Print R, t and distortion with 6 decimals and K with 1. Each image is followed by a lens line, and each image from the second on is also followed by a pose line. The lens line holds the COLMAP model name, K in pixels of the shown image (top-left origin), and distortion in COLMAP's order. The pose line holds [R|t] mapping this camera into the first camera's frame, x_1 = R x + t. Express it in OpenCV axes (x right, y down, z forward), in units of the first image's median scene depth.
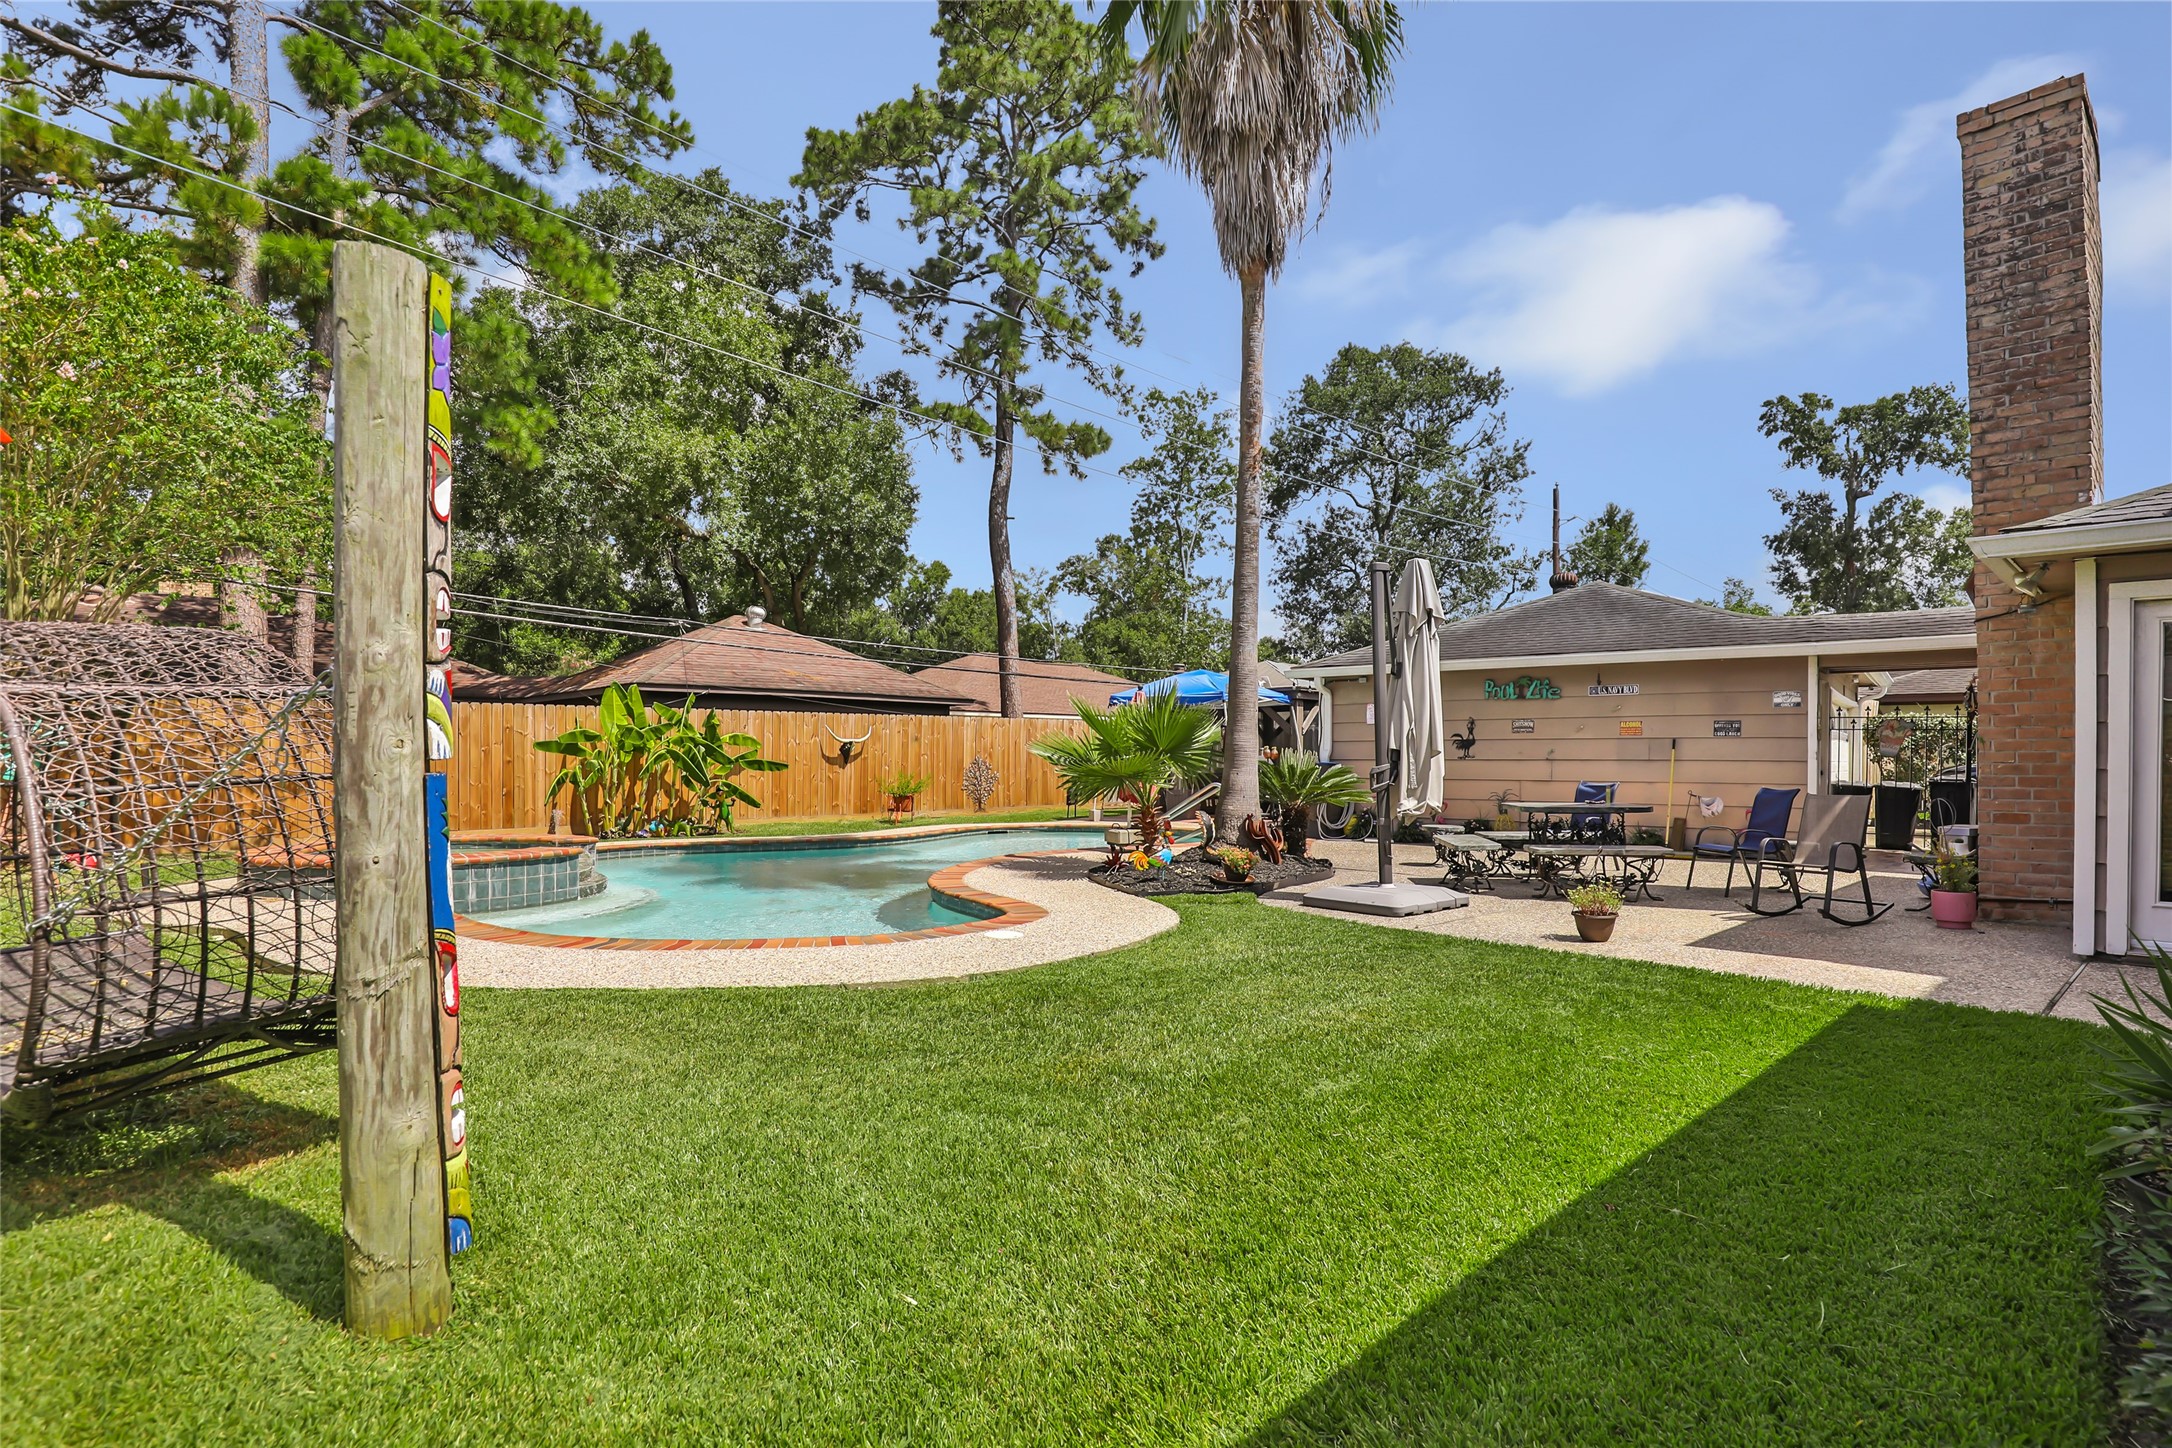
lens RADIAL K [[1054.9, 0, 1104.2], [0, 1054.9, 751.7], [0, 0, 1]] dist [-0.024849, 0.000199]
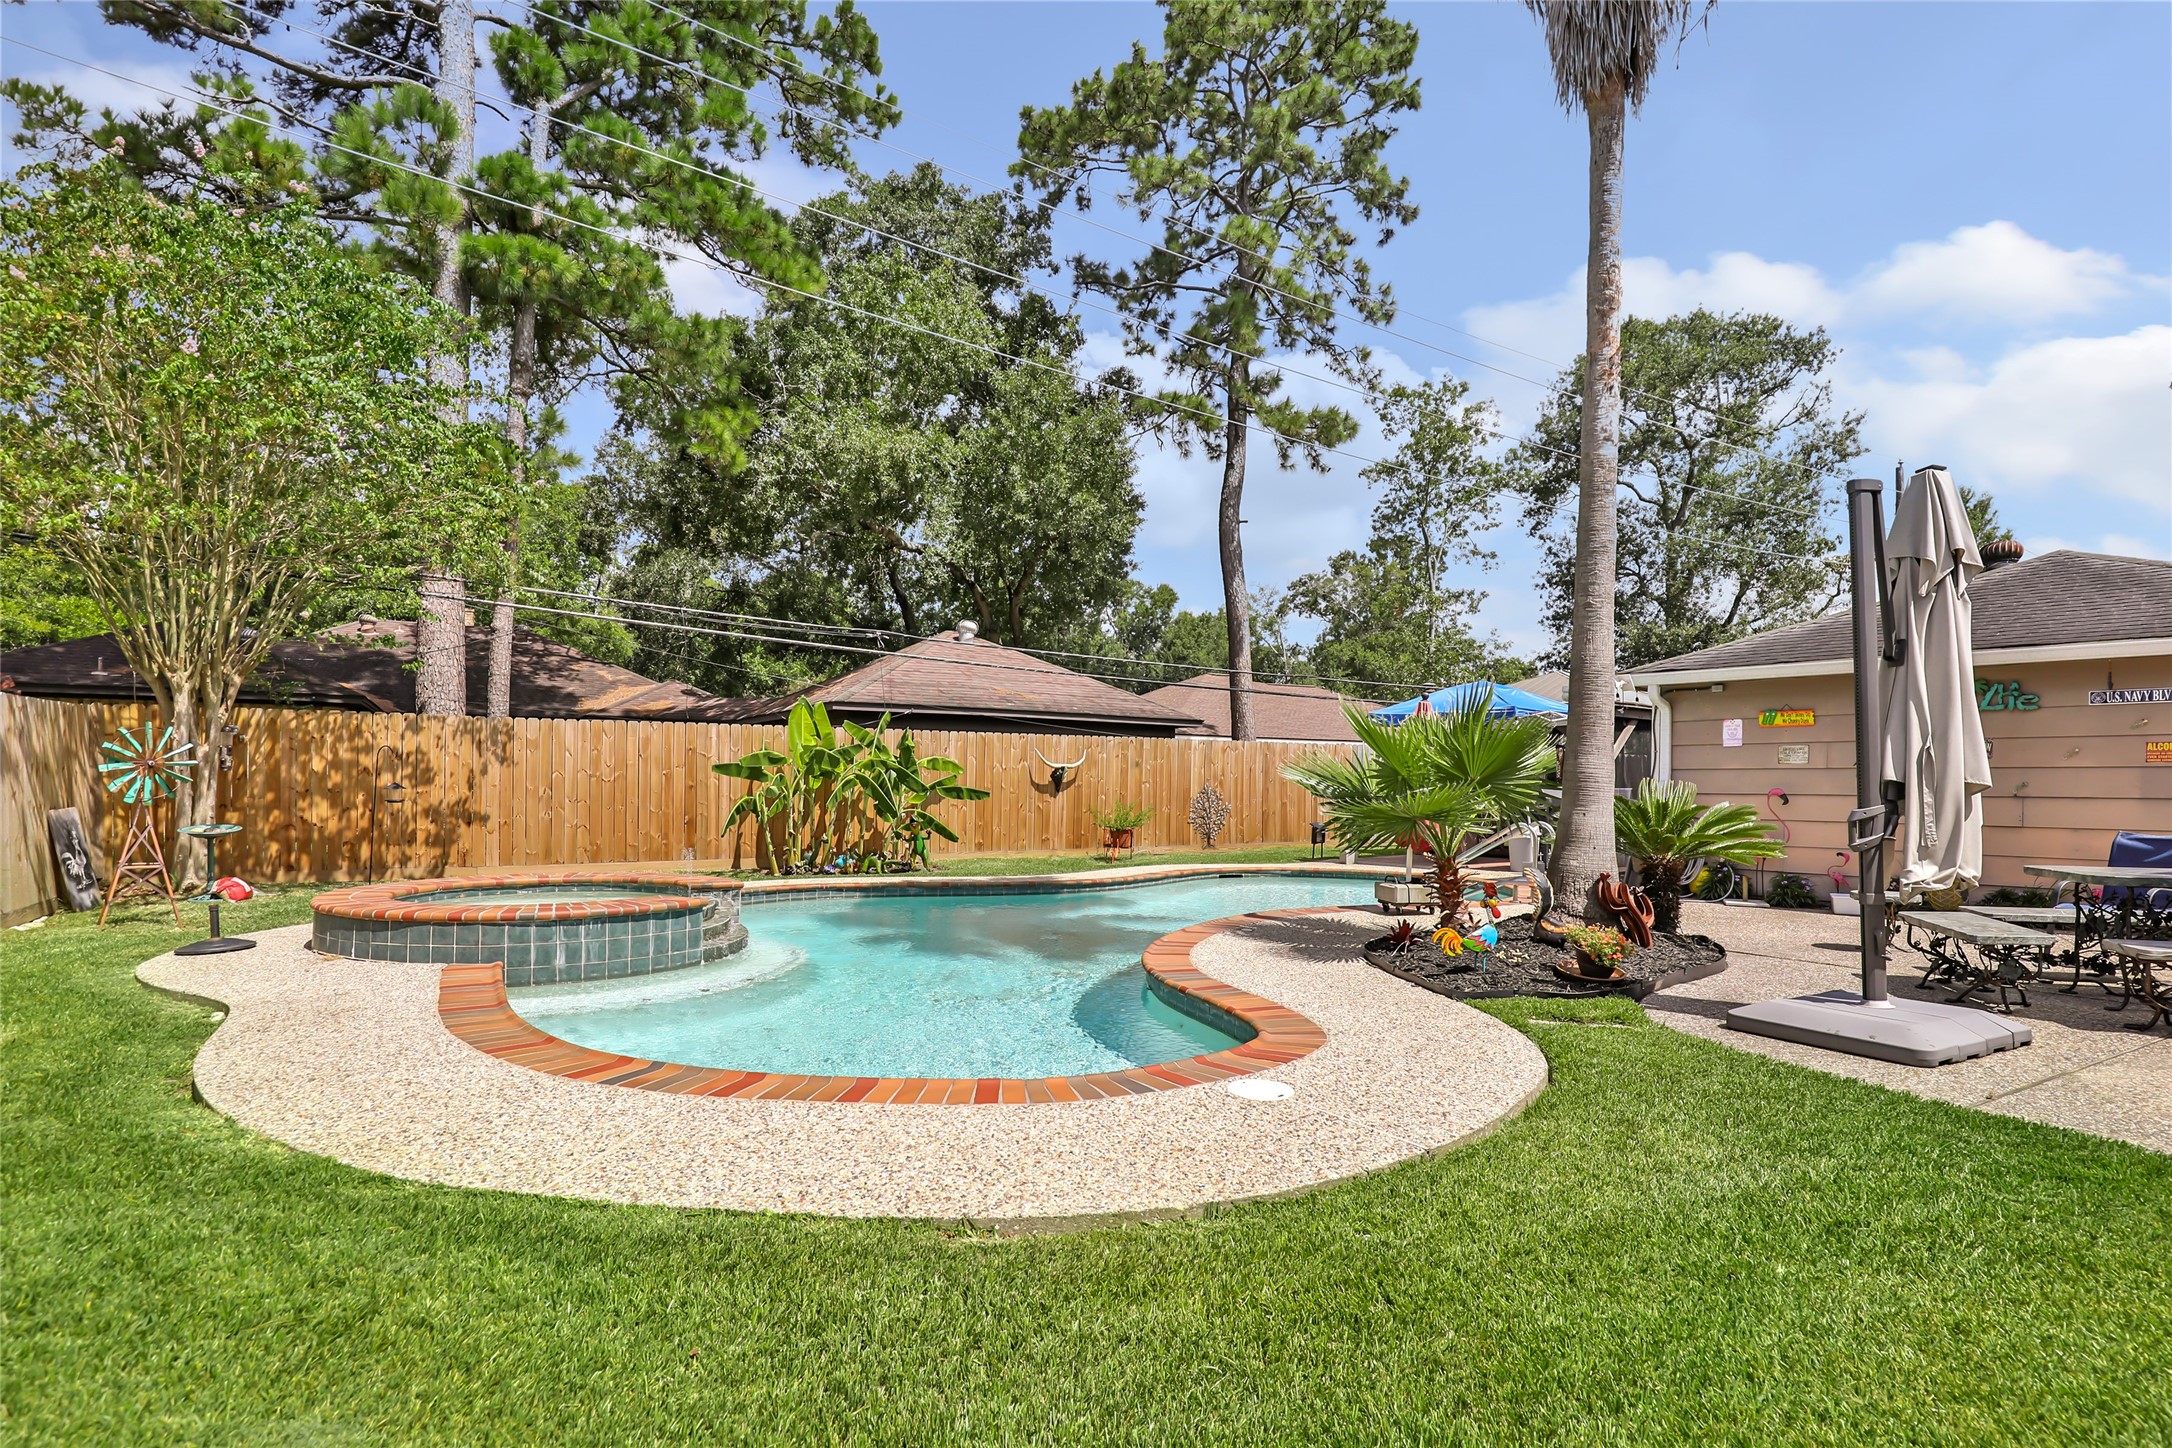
lens RADIAL K [[1054.9, 0, 1104.2], [0, 1054.9, 751.7], [0, 0, 1]] dist [-0.024849, 0.000199]
pose [[0.977380, 0.002093, -0.211481, -0.017947], [-0.007695, 0.999641, -0.025672, -0.000086], [0.211352, 0.026719, 0.977045, 0.126355]]
